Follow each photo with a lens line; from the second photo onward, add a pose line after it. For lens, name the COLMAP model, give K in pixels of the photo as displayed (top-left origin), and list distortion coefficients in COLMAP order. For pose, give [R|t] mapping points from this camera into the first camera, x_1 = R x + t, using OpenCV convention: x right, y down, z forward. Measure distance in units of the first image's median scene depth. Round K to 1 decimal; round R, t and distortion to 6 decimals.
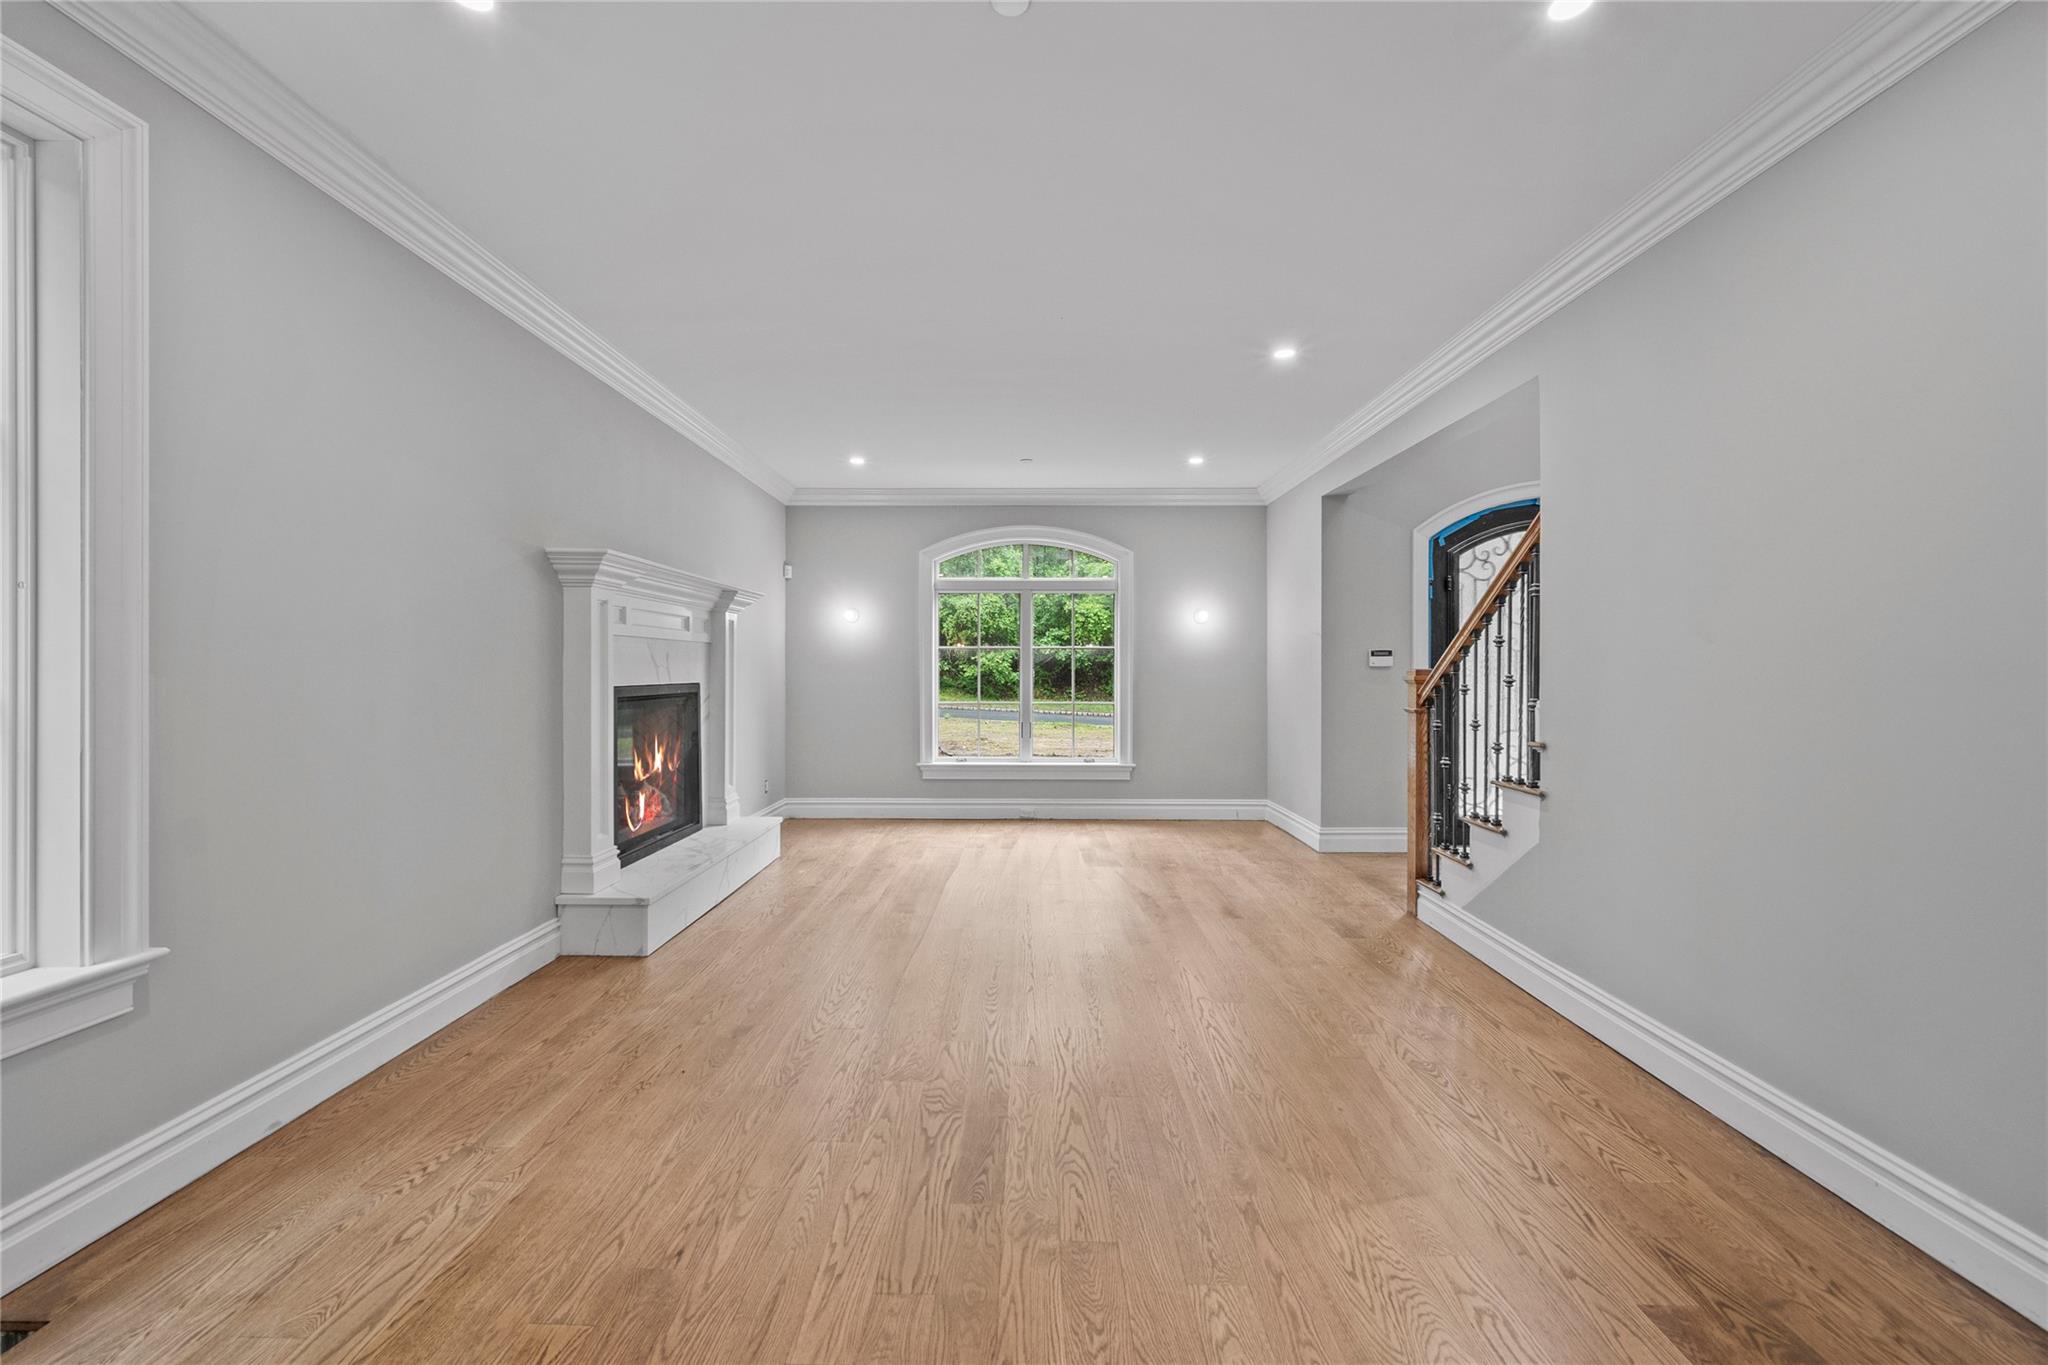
lens RADIAL K [[813.1, 0, 1017.6], [0, 813.1, 664.0], [0, 0, 1]] dist [-0.002310, 0.000165]
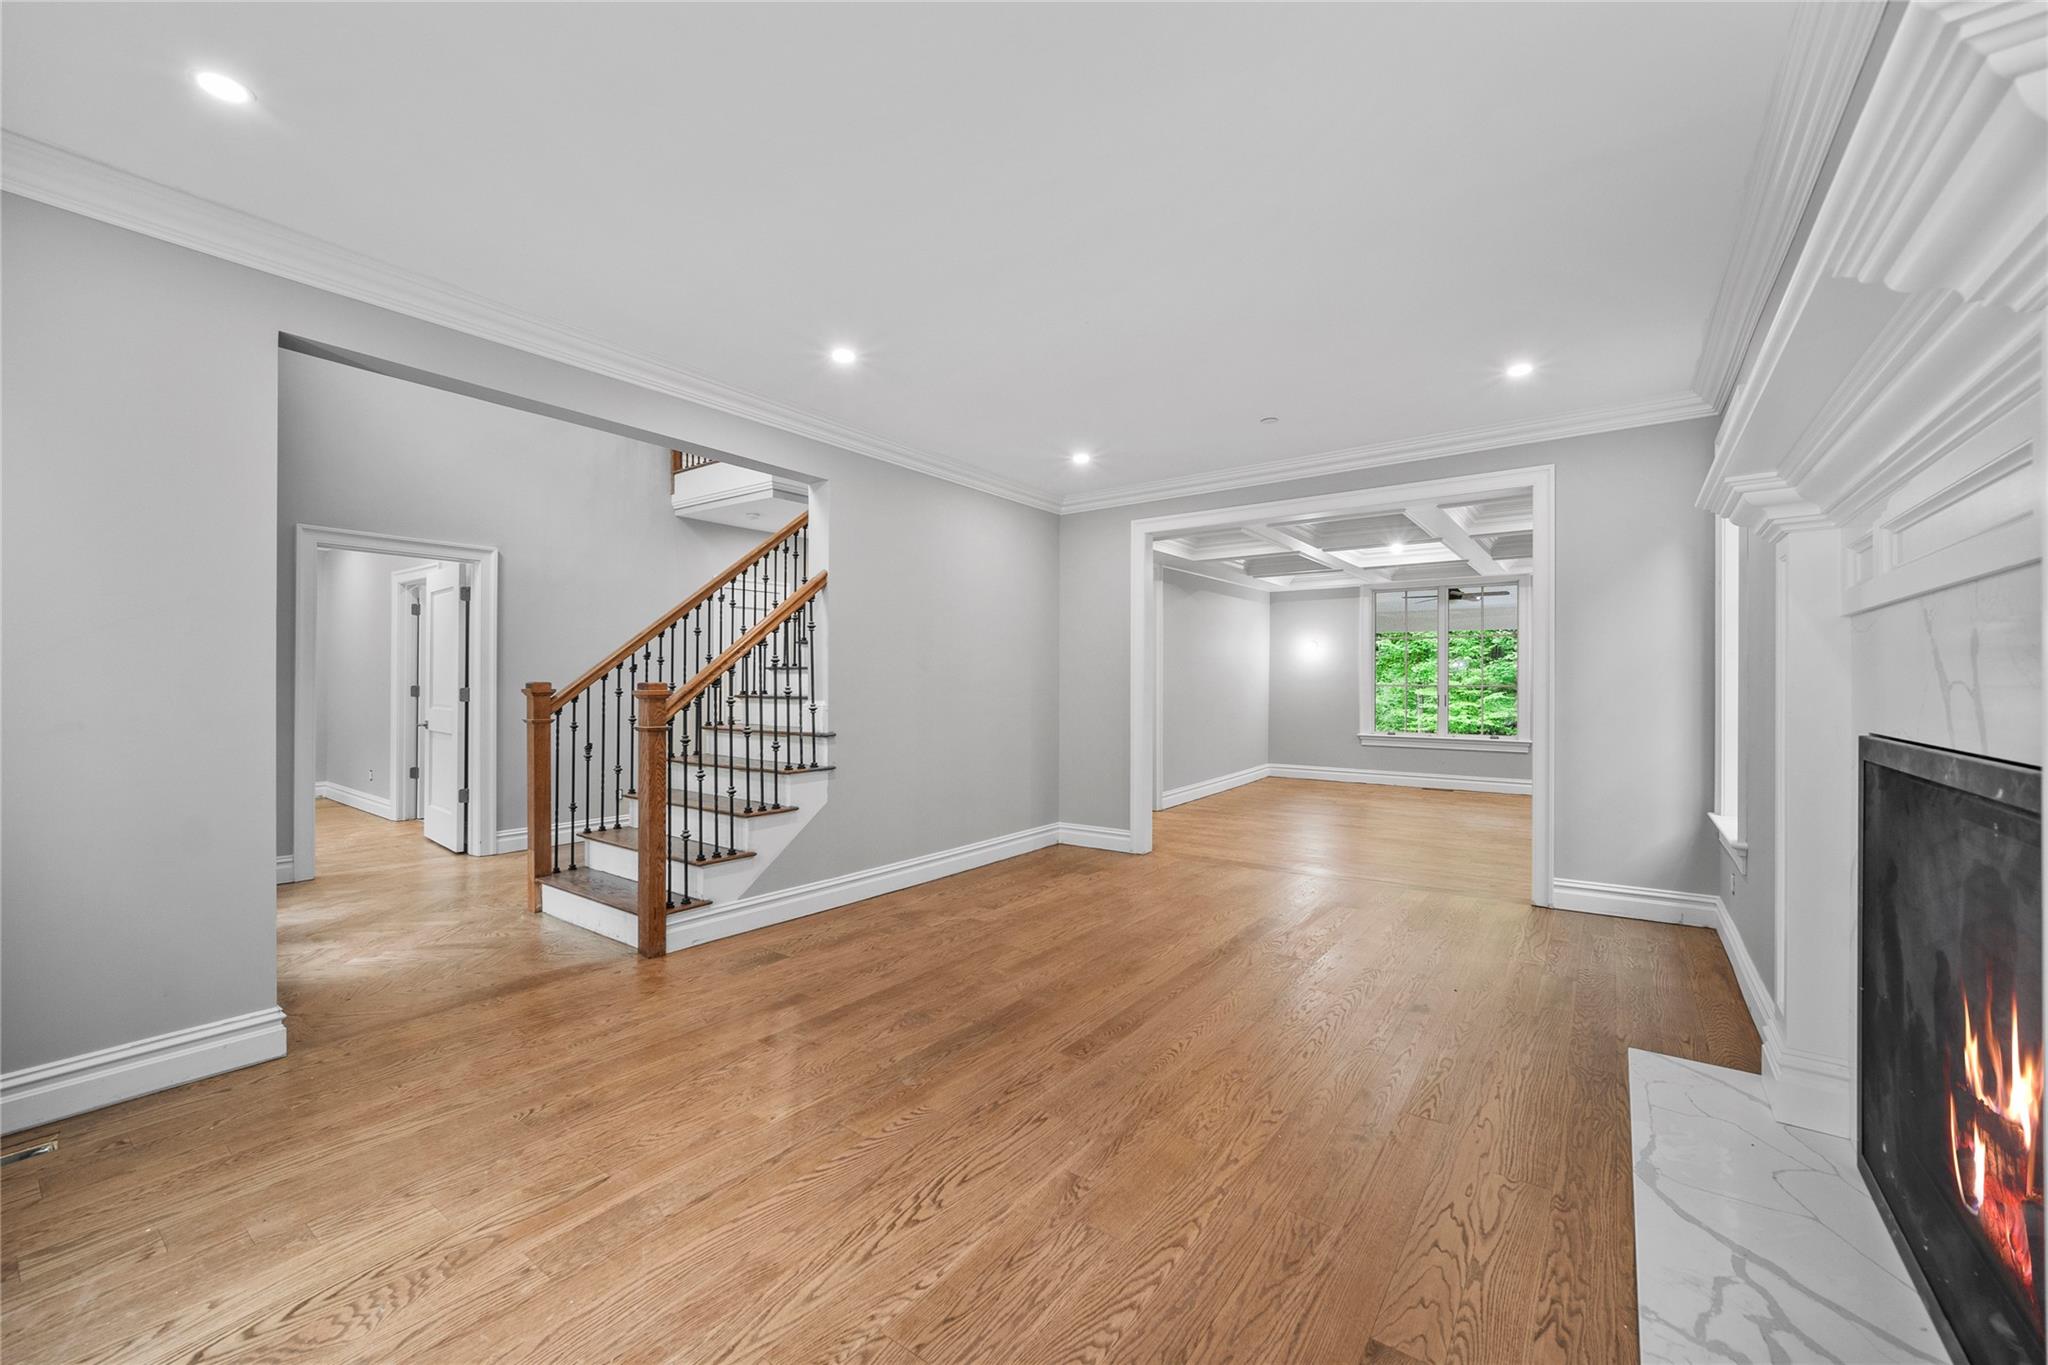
lens RADIAL K [[813.1, 0, 1017.6], [0, 813.1, 664.0], [0, 0, 1]] dist [-0.002310, 0.000165]
pose [[-0.815239, 0.007242, 0.579079, -0.504021], [-0.007535, 0.999705, -0.023111, 0.005367], [-0.579075, -0.023204, -0.814944, 2.104237]]
